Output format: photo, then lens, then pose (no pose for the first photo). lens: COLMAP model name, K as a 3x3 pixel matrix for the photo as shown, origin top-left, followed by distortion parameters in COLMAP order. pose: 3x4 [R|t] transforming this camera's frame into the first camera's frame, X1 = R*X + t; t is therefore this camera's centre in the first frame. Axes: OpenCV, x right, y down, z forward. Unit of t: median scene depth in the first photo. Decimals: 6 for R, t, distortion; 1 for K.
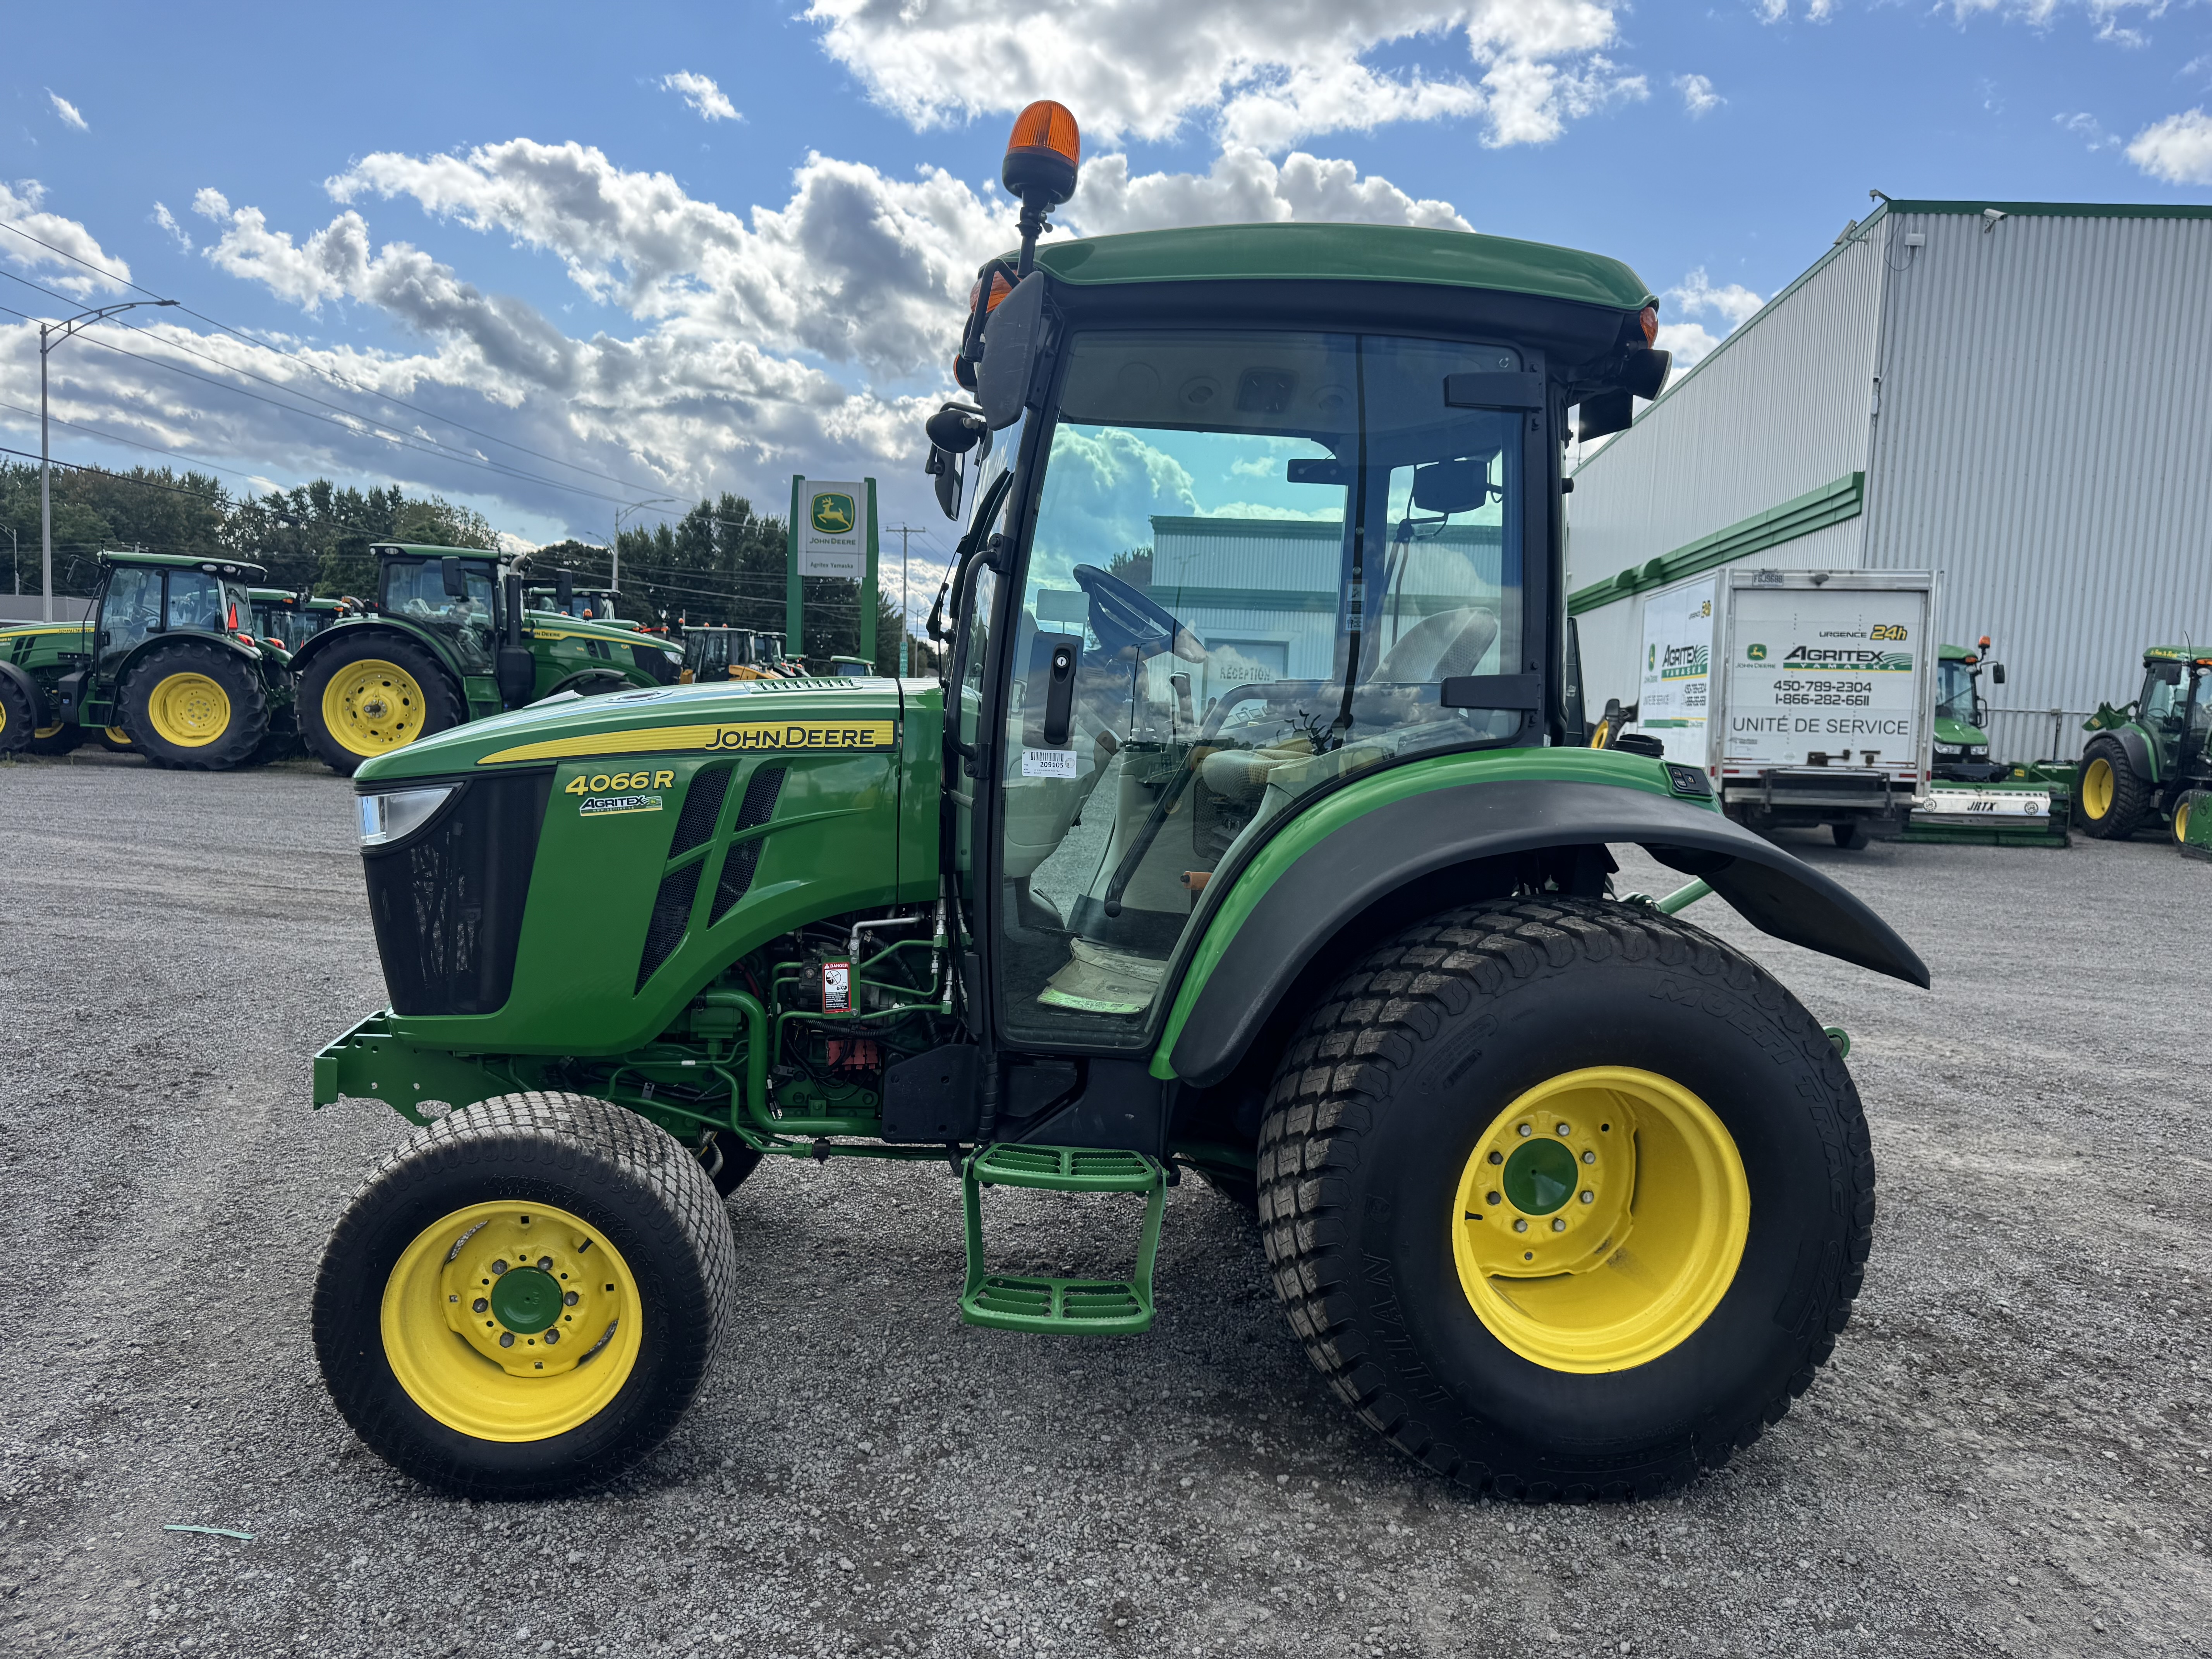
lens RADIAL K [[1556.9, 0, 1098.9], [0, 1556.9, 906.5], [0, 0, 1]] dist [0.079251, -0.106680]
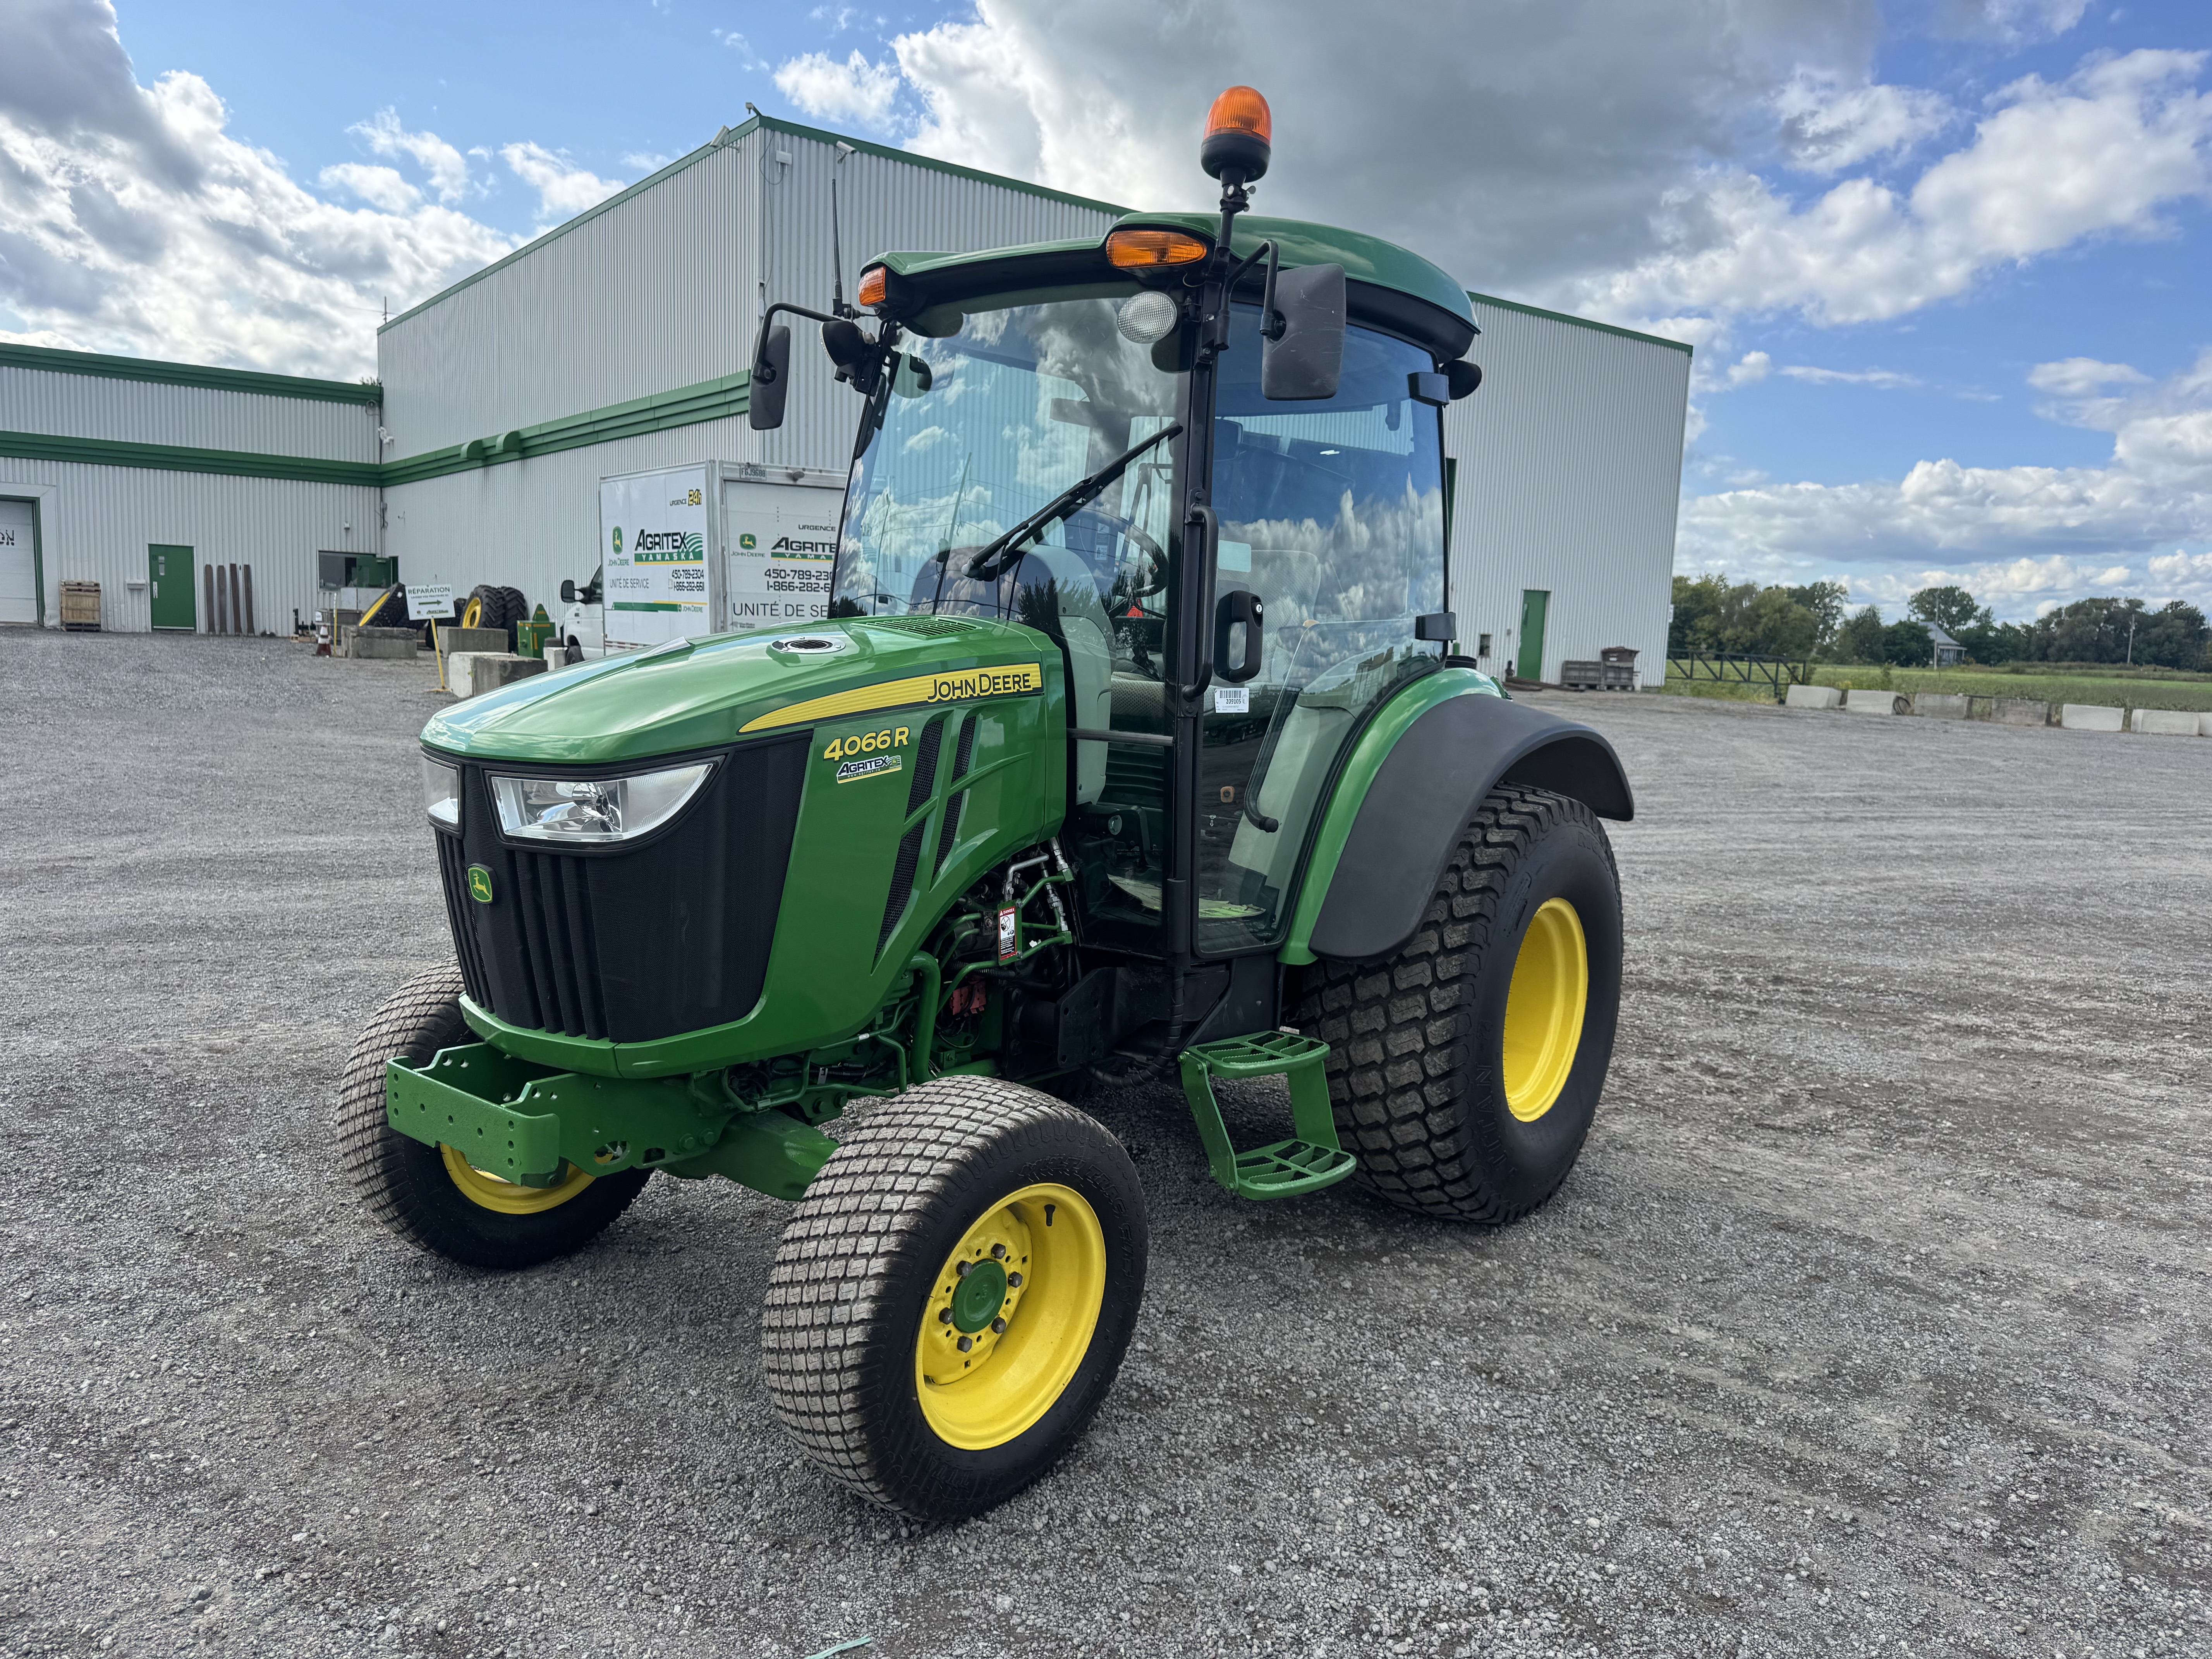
lens RADIAL K [[1556.4, 0, 1105.9], [0, 1556.4, 894.8], [0, 0, 1]] dist [0.099930, -0.148076]
pose [[0.719918, -0.133233, 0.681151, -0.169958], [0.083138, 0.990890, 0.105948, -0.015524], [-0.689062, -0.019644, 0.724436, 0.049214]]
